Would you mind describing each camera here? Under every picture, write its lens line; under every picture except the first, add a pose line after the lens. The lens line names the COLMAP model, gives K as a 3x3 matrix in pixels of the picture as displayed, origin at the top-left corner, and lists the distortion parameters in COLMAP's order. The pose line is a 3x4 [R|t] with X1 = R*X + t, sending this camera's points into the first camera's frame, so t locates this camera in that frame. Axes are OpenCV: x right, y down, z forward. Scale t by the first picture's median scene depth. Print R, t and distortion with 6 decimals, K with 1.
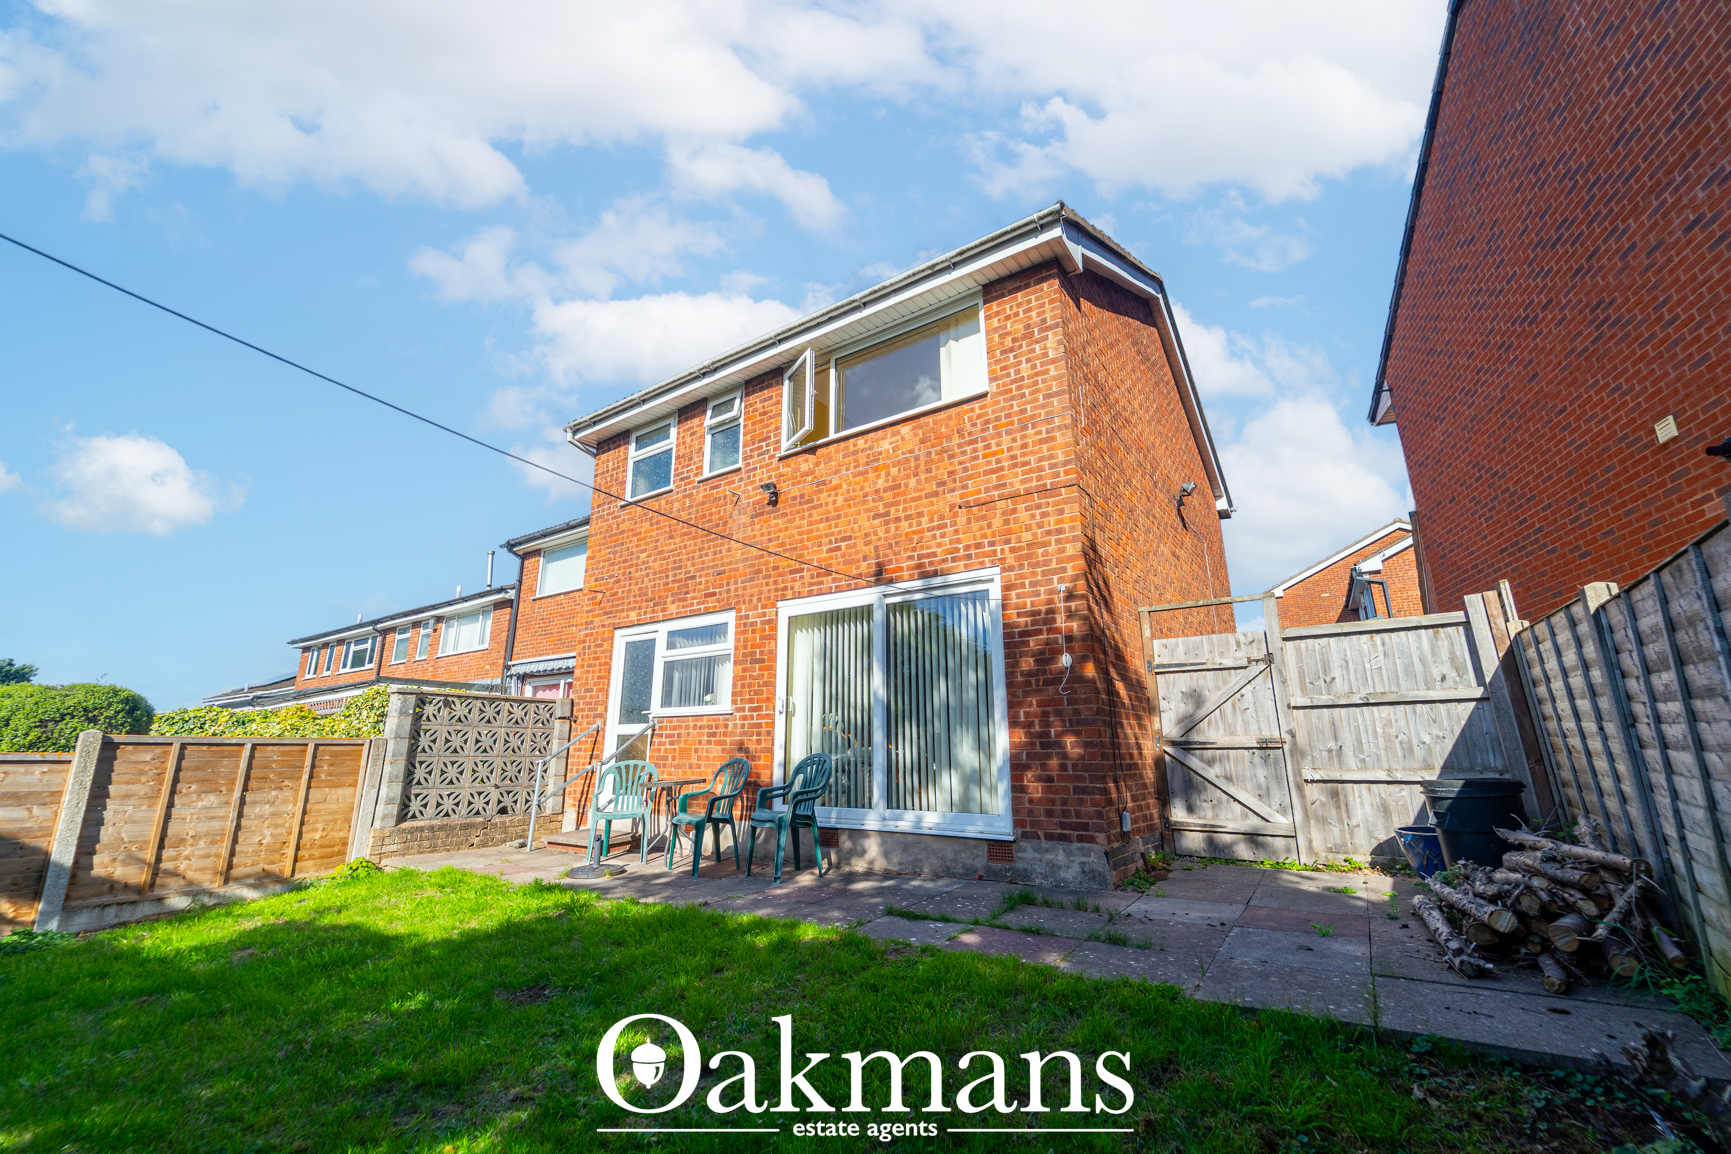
lens RADIAL K [[715.4, 0, 864.0], [0, 715.4, 560.8], [0, 0, 1]] dist [-0.000011, -0.000526]
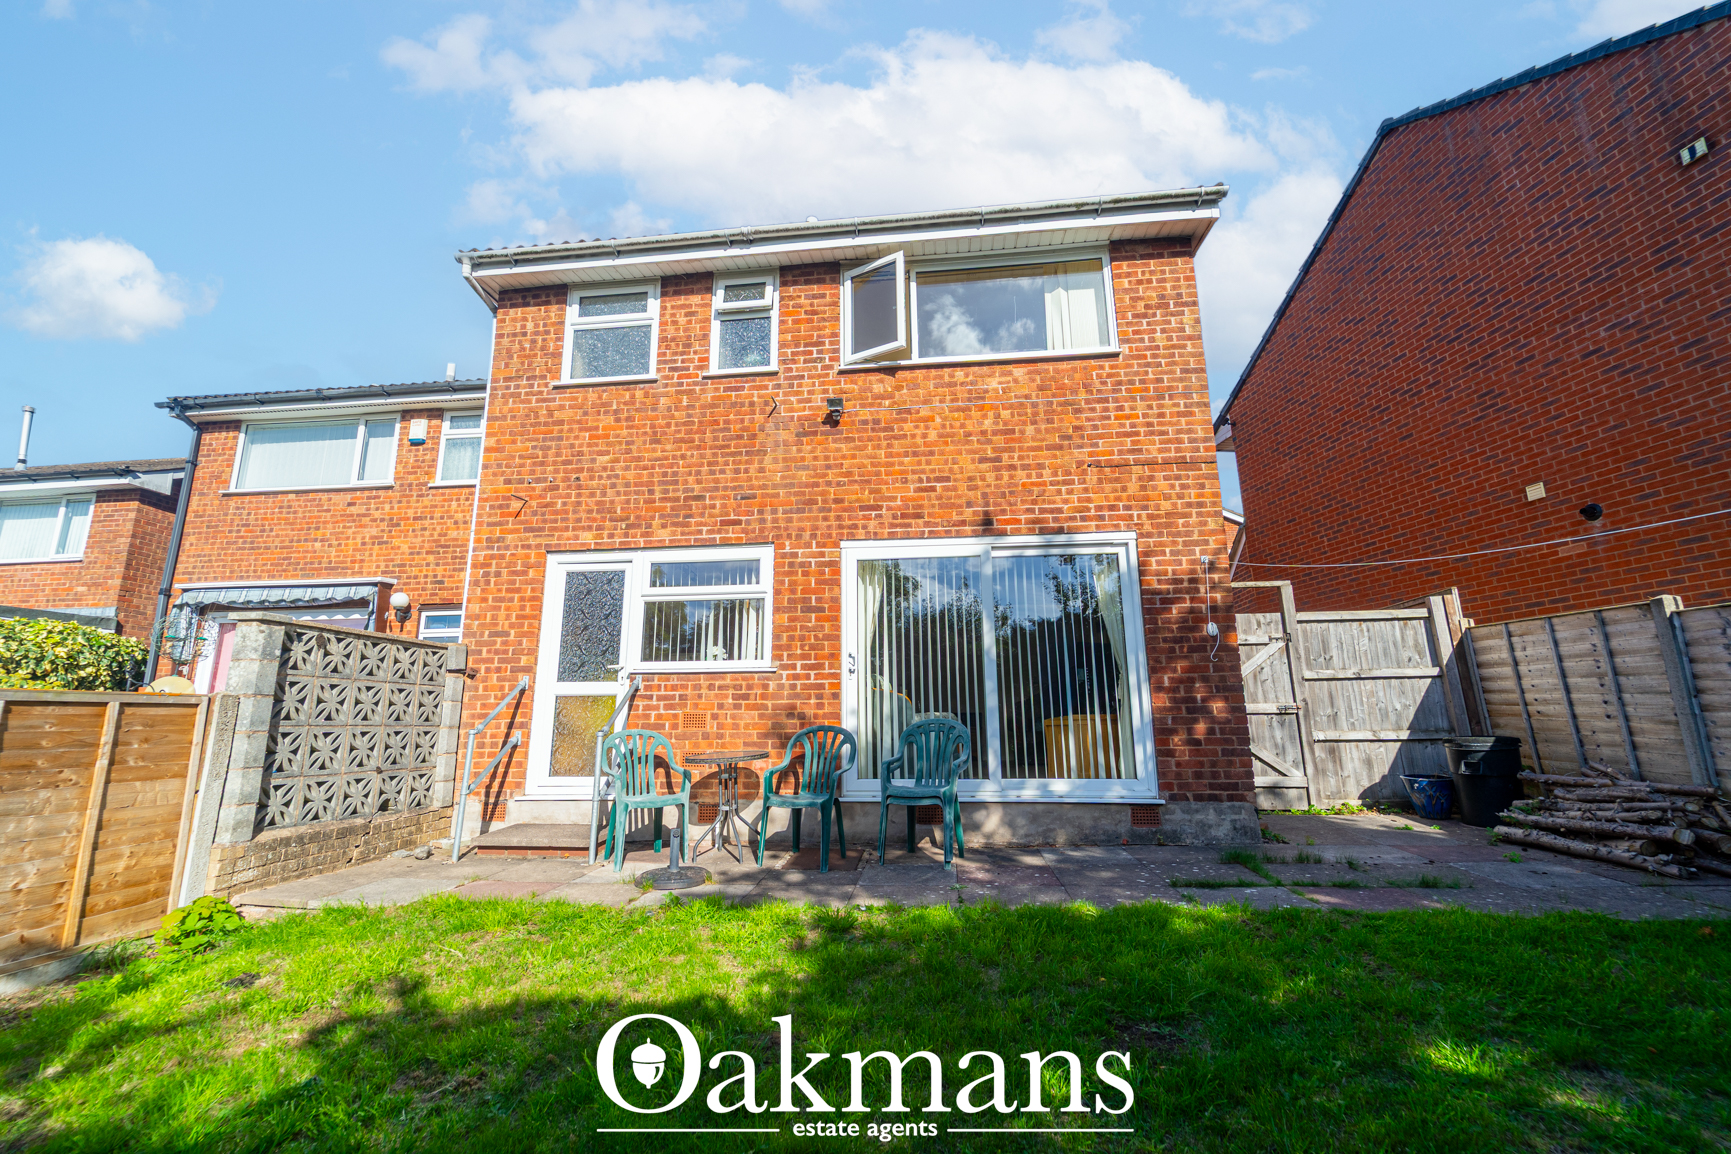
lens RADIAL K [[739.2, 0, 873.3], [0, 739.2, 558.2], [0, 0, 1]] dist [0.000969, -0.001089]
pose [[0.877038, 0.101263, 0.469627, -0.563773], [-0.121249, 0.992545, 0.012417, 0.070501], [-0.464868, -0.067832, 0.882778, 0.244723]]
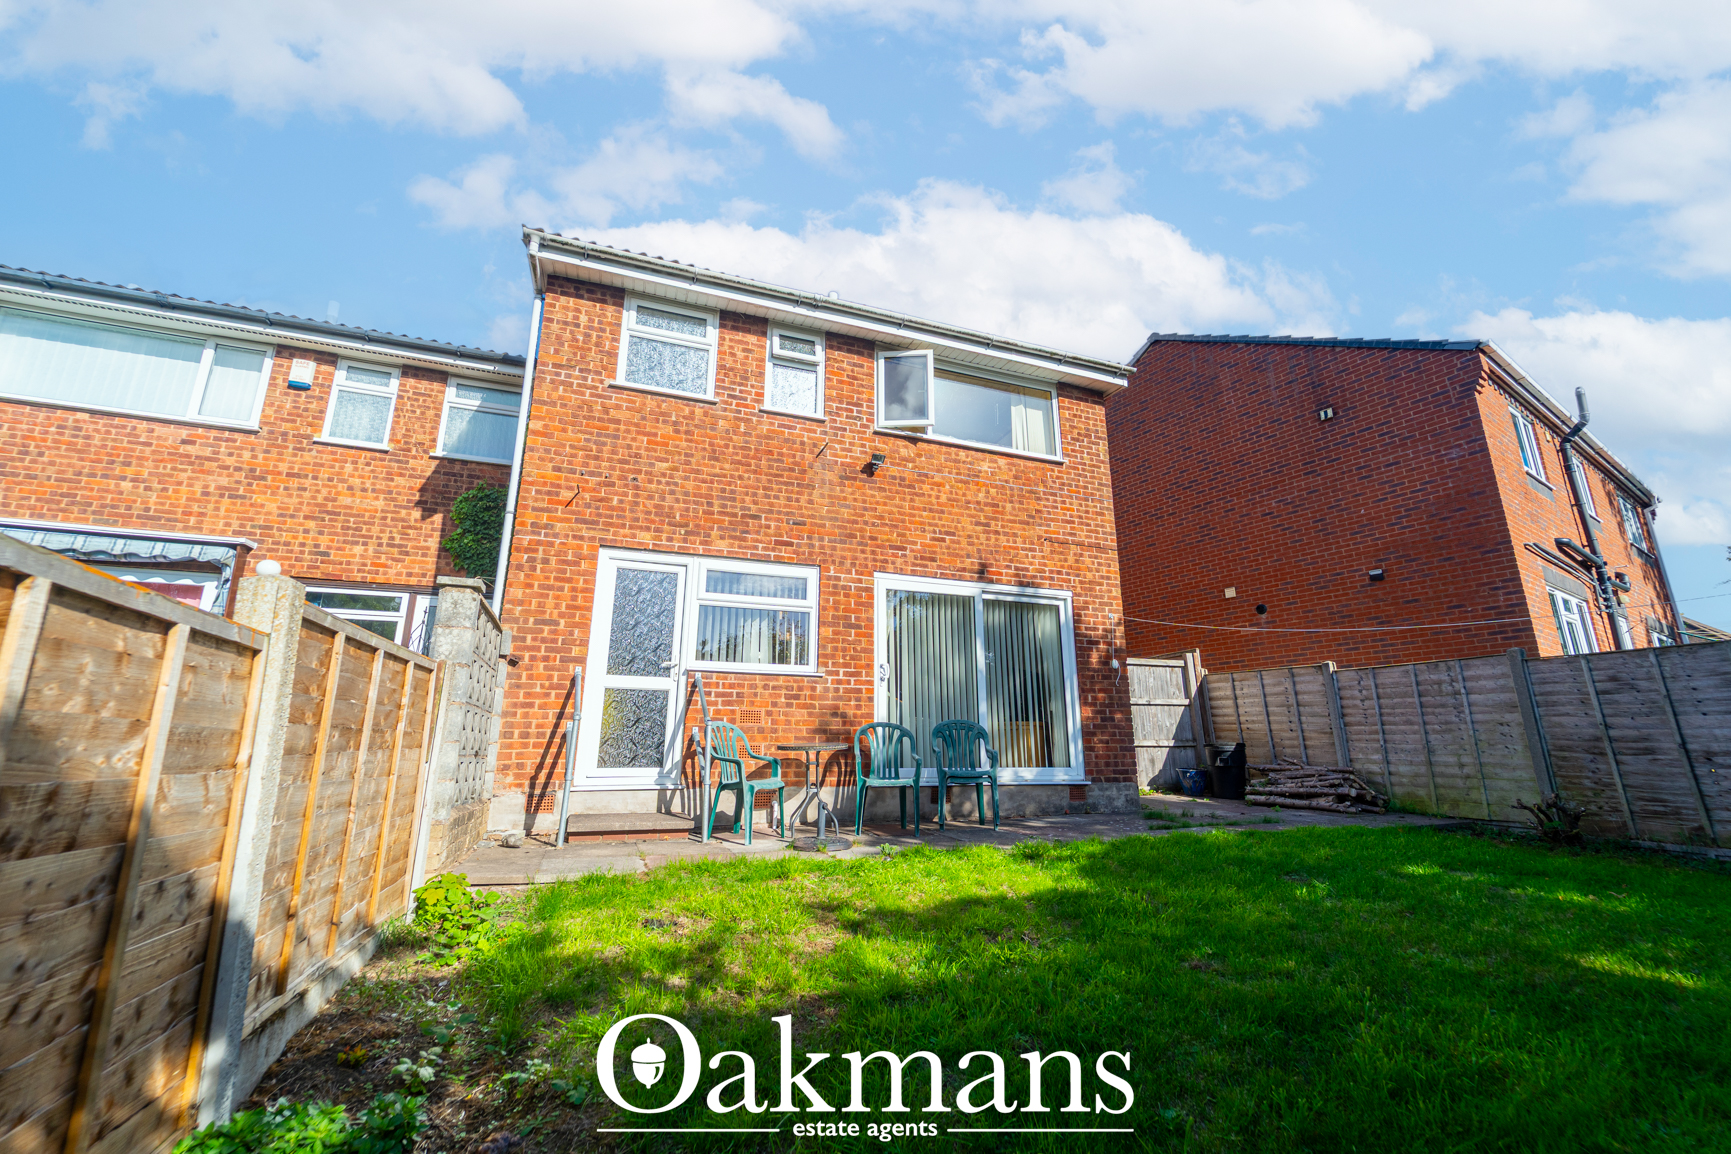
lens RADIAL K [[709.9, 0, 881.5], [0, 709.9, 559.6], [0, 0, 1]] dist [0.000382, -0.000164]
pose [[0.555643, 0.222032, 0.801225, -1.060156], [-0.222740, 0.968209, -0.113837, 0.174984], [-0.801029, -0.115212, 0.587434, 0.457231]]
